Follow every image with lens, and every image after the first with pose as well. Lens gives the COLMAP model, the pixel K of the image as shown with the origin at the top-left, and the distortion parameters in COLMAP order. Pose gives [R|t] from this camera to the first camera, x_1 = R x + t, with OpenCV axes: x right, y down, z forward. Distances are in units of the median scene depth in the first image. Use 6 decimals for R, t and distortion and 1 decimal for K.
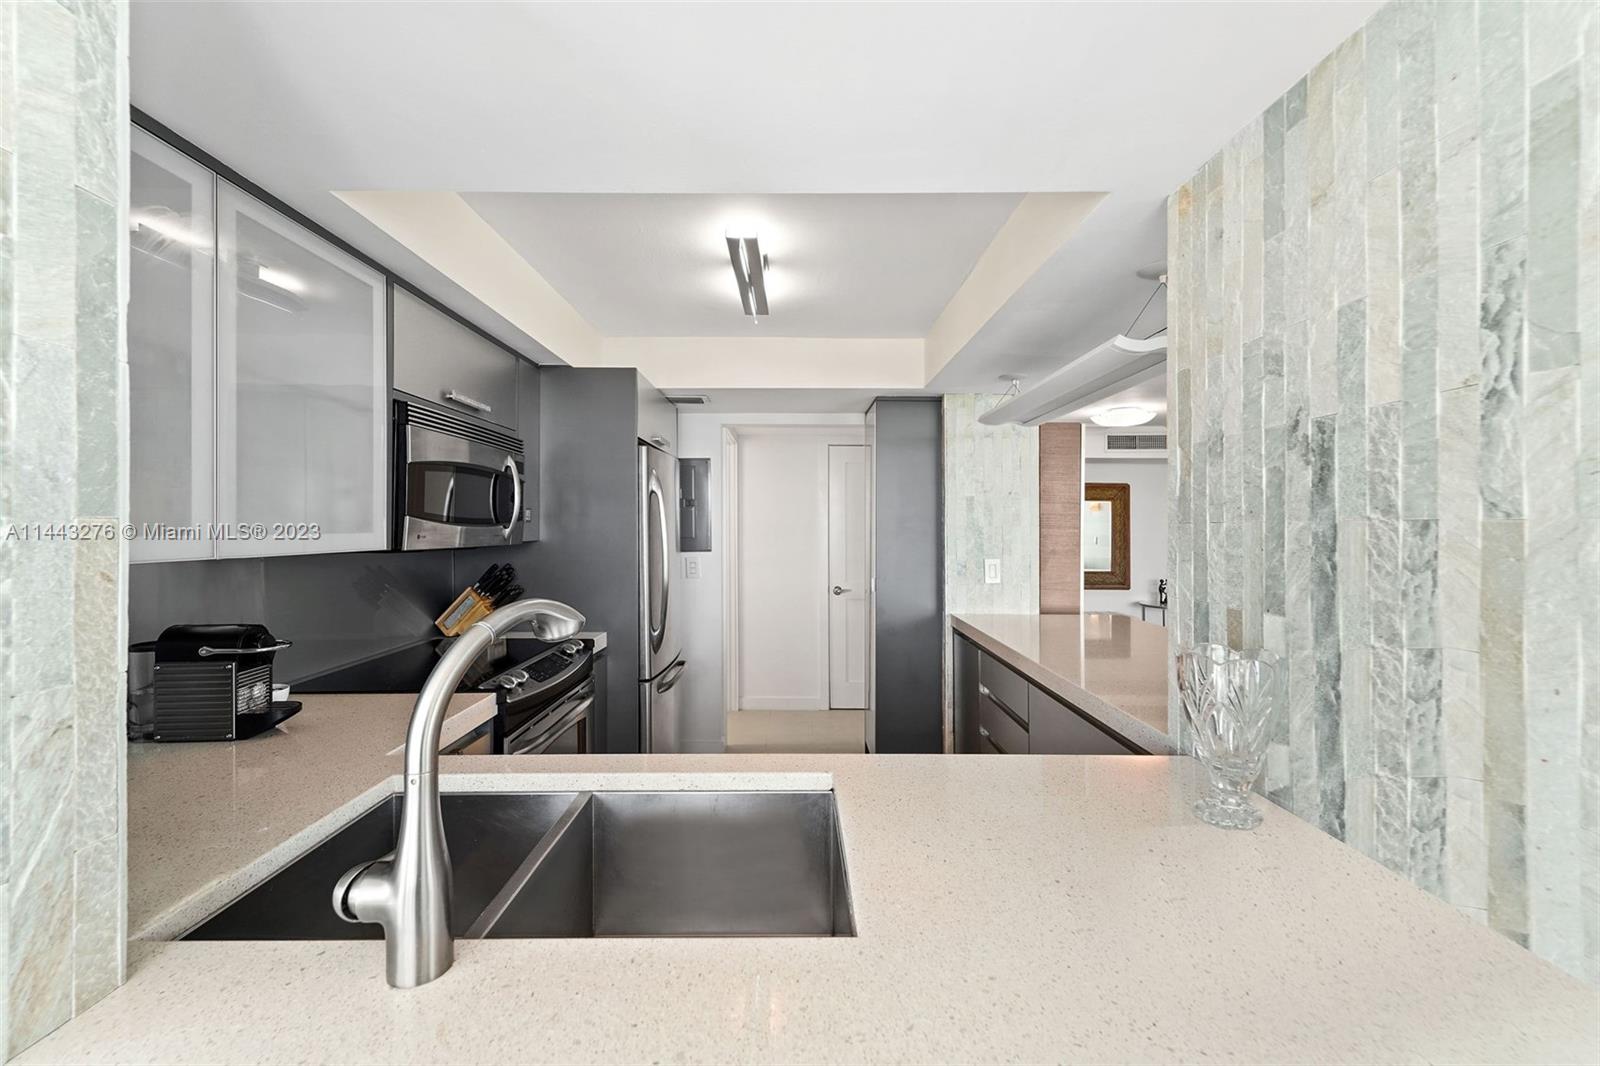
lens RADIAL K [[652.6, 0, 800.5], [0, 652.6, 529.7], [0, 0, 1]] dist [0.034068, -0.011917]
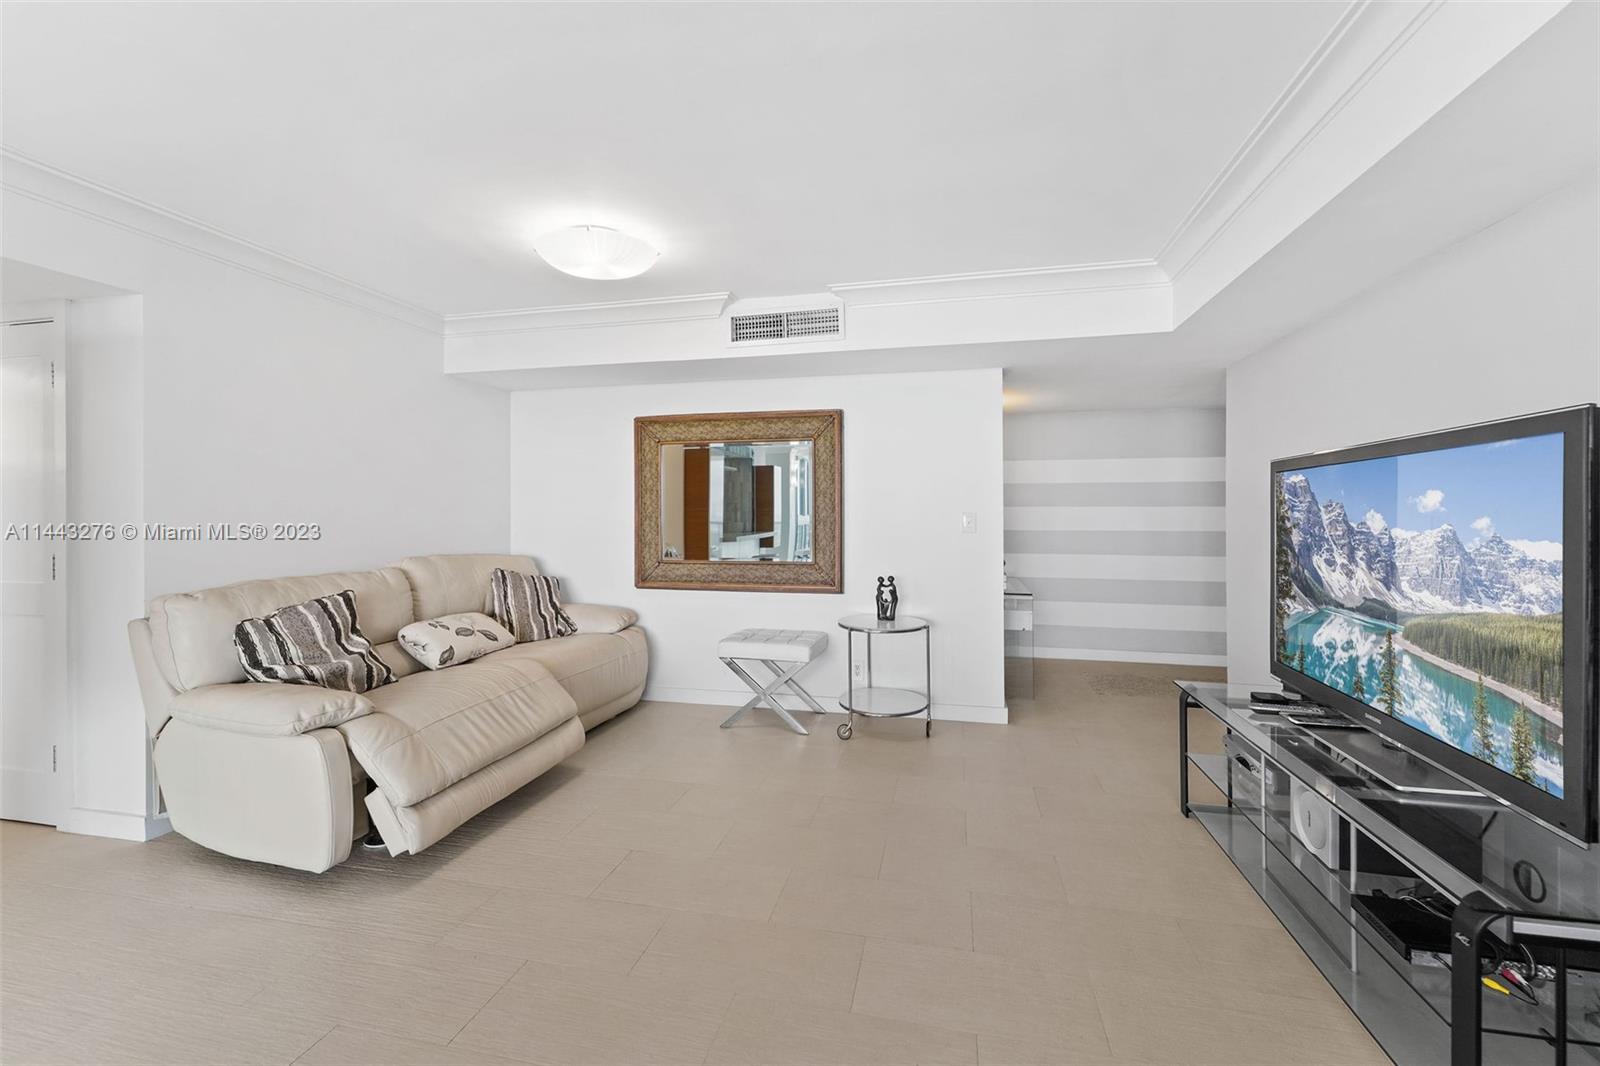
lens RADIAL K [[652.6, 0, 800.5], [0, 652.6, 529.7], [0, 0, 1]] dist [0.034068, -0.011917]
pose [[0.972244, -0.002224, -0.233957, 1.258837], [0.007597, 0.999728, 0.022067, 0.046415], [0.233844, -0.023232, 0.971997, 0.912290]]
